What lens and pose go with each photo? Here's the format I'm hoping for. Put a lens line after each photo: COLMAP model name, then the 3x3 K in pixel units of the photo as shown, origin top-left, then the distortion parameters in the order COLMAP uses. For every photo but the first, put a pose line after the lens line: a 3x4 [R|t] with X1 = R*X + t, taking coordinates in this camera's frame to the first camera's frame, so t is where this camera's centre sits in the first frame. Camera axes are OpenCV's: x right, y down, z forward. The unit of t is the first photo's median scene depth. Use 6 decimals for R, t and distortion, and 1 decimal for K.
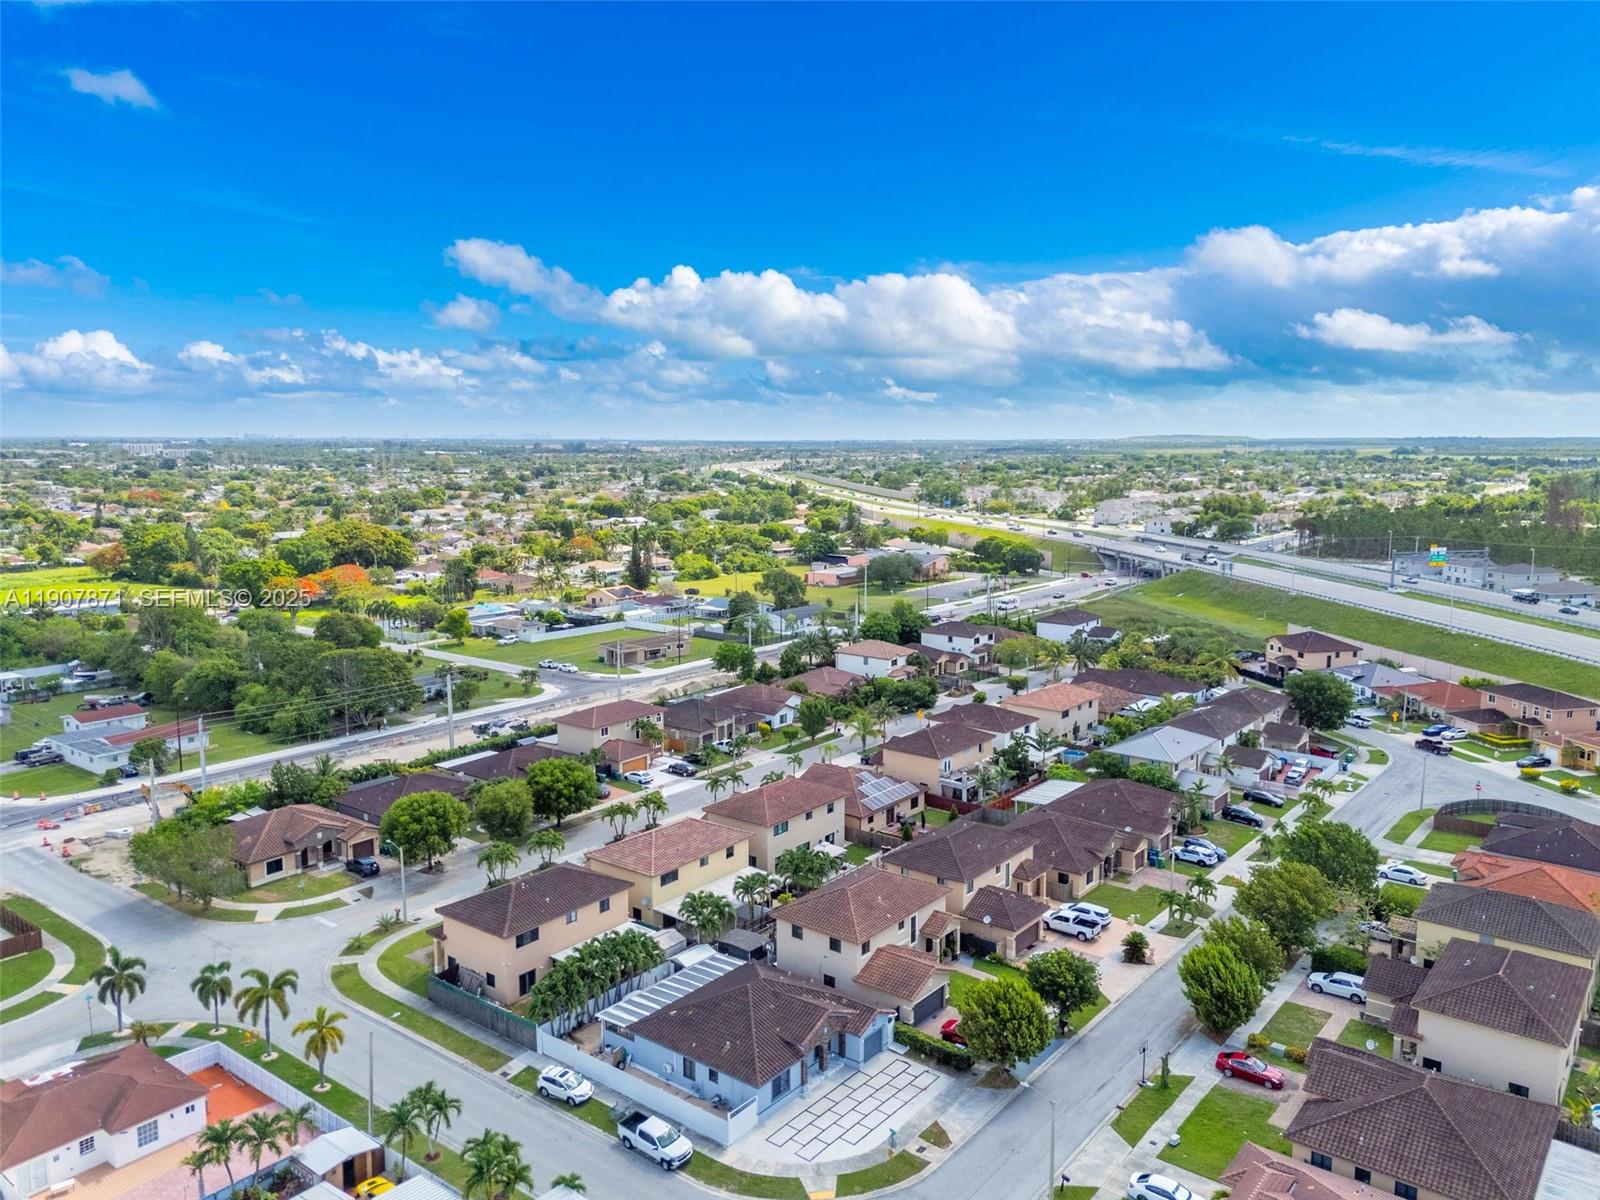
lens RADIAL K [[1228.1, 0, 796.1], [0, 1228.1, 604.2], [0, 0, 1]] dist [0.068792, -0.005463]
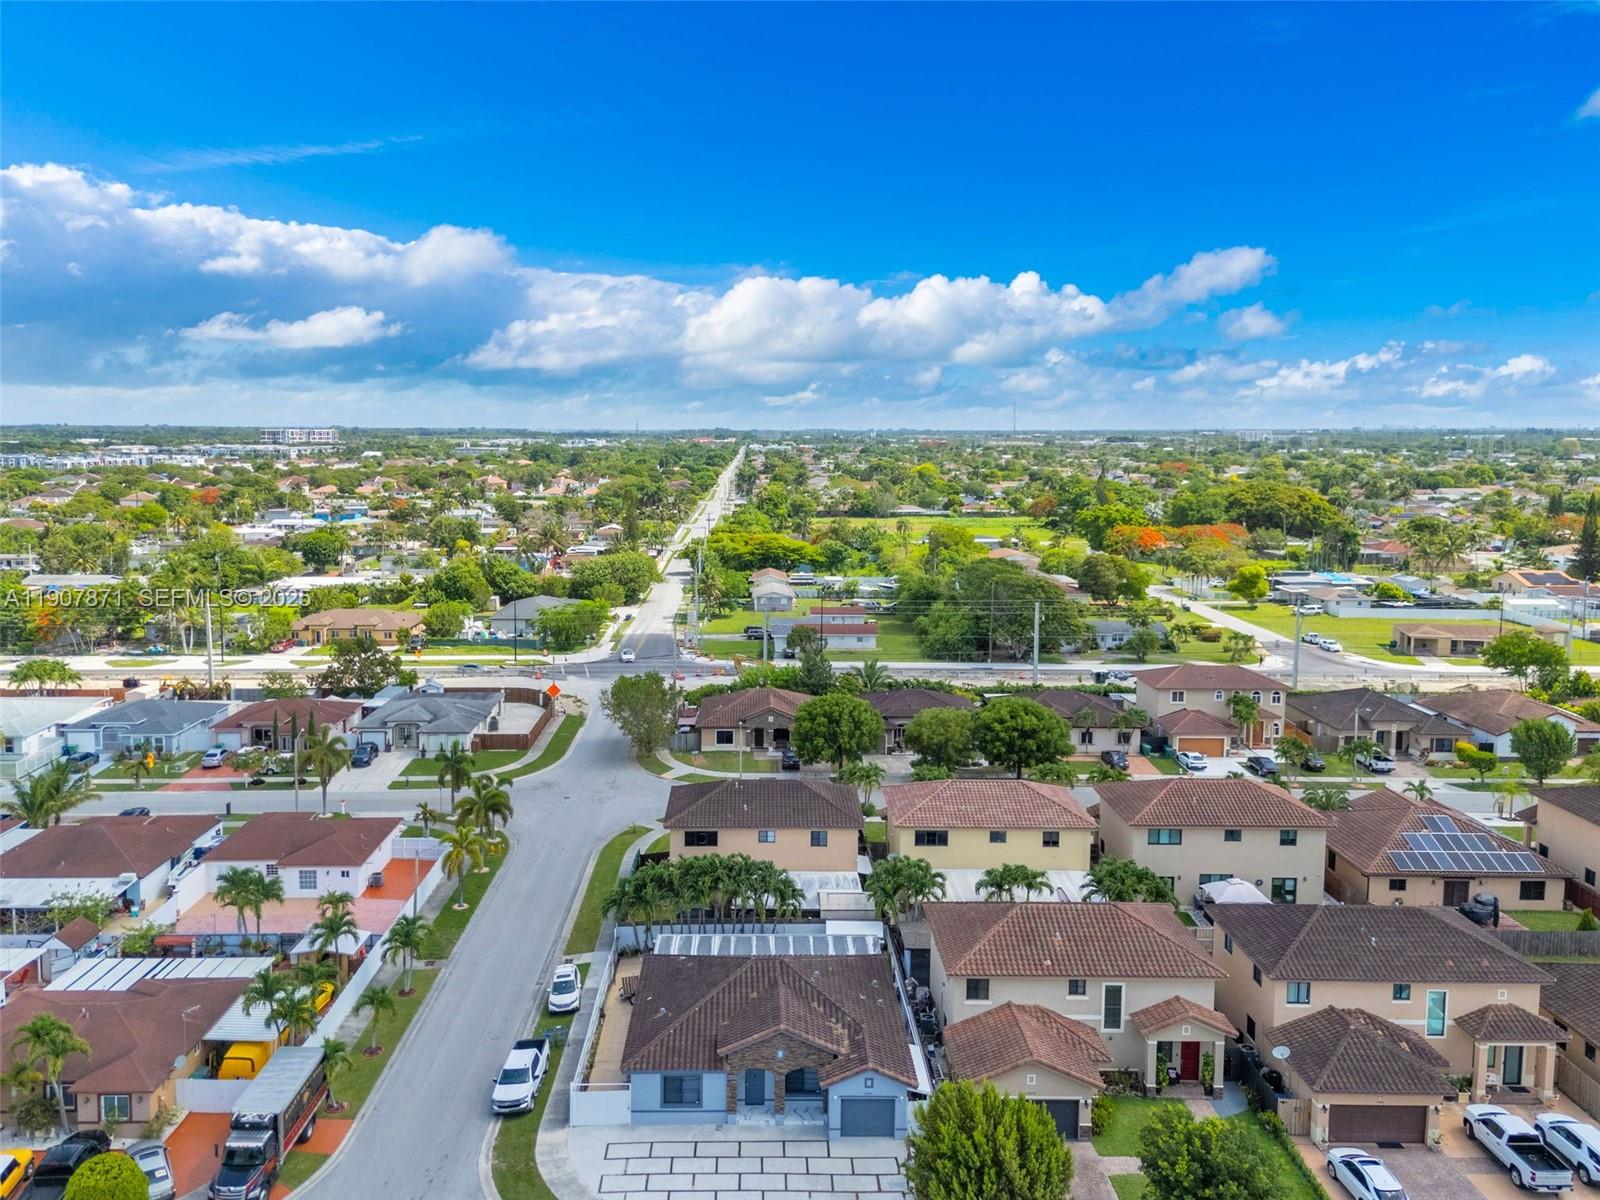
lens RADIAL K [[1228.1, 0, 799.0], [0, 1228.1, 601.4], [0, 0, 1]] dist [0.068792, -0.005463]
pose [[0.622286, 0.112681, -0.774637, 0.380709], [-0.116925, 0.991864, 0.050351, 0.040335], [0.774008, 0.059241, 0.630398, 0.393139]]
